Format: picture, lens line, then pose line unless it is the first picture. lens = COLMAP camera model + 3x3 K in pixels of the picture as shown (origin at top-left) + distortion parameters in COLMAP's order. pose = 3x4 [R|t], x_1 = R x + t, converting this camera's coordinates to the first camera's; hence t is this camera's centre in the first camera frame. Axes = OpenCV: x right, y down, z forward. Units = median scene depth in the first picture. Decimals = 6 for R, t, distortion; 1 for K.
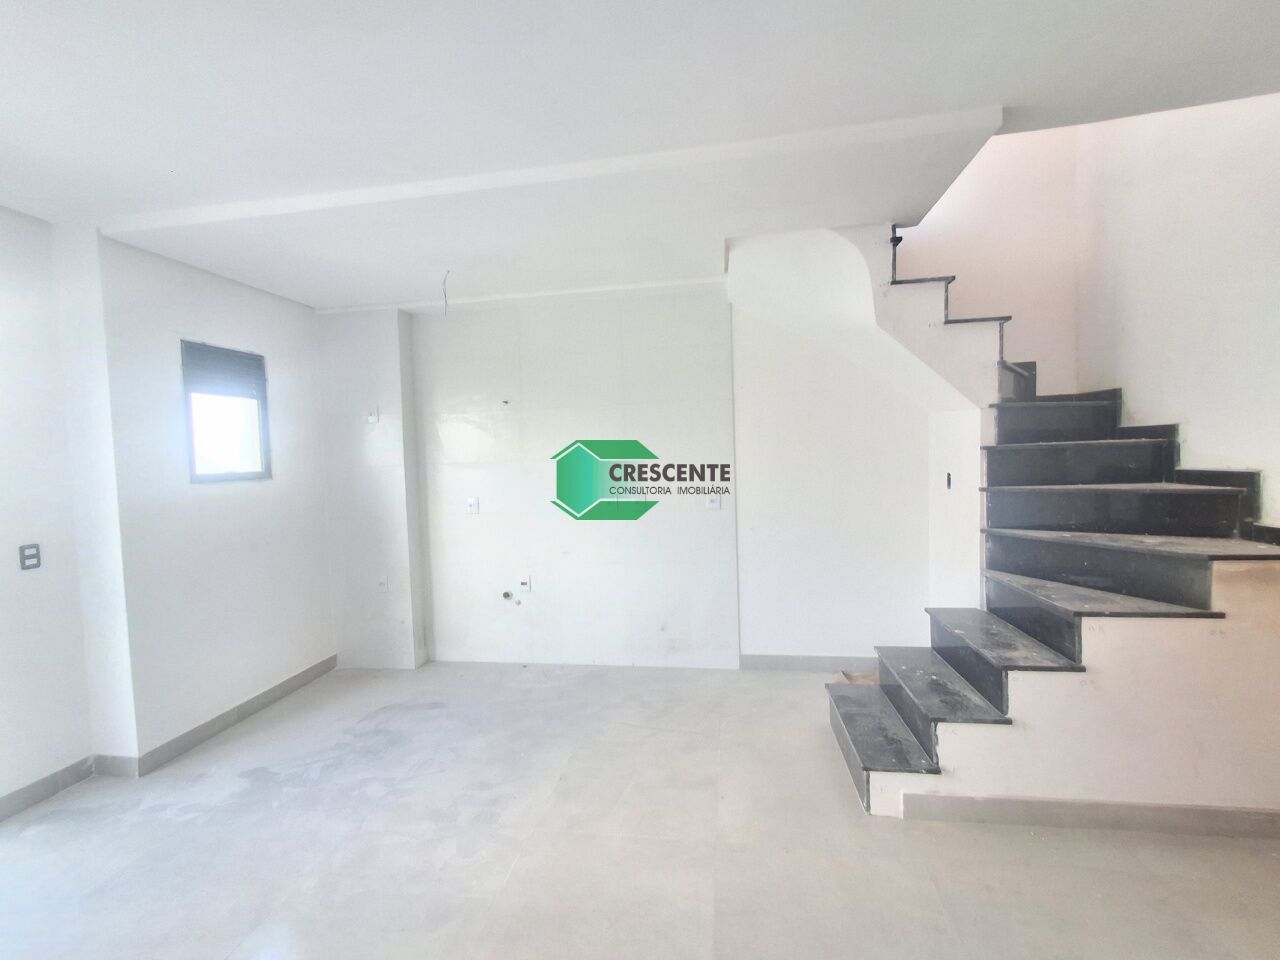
lens RADIAL K [[587.2, 0, 637.1], [0, 587.2, 482.0], [0, 0, 1]] dist [0.001559, 0.000206]
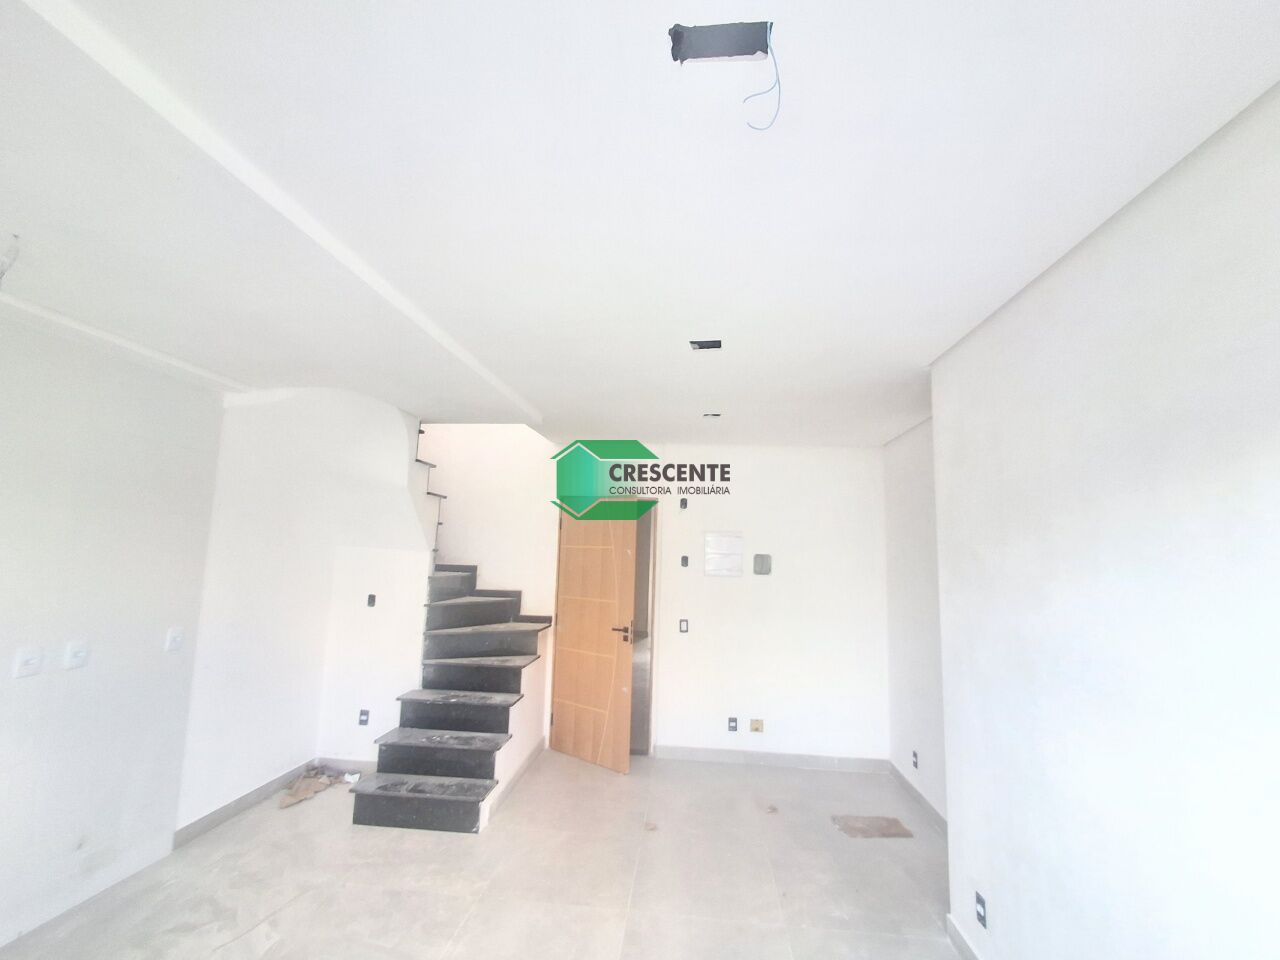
lens RADIAL K [[587.2, 0, 638.1], [0, 587.2, 479.6], [0, 0, 1]] dist [0.001559, 0.000206]
pose [[-0.065979, 0.162092, 0.984567, -0.982810], [0.021164, 0.986723, -0.161029, -0.050822], [-0.997597, 0.010213, -0.068533, 0.561370]]
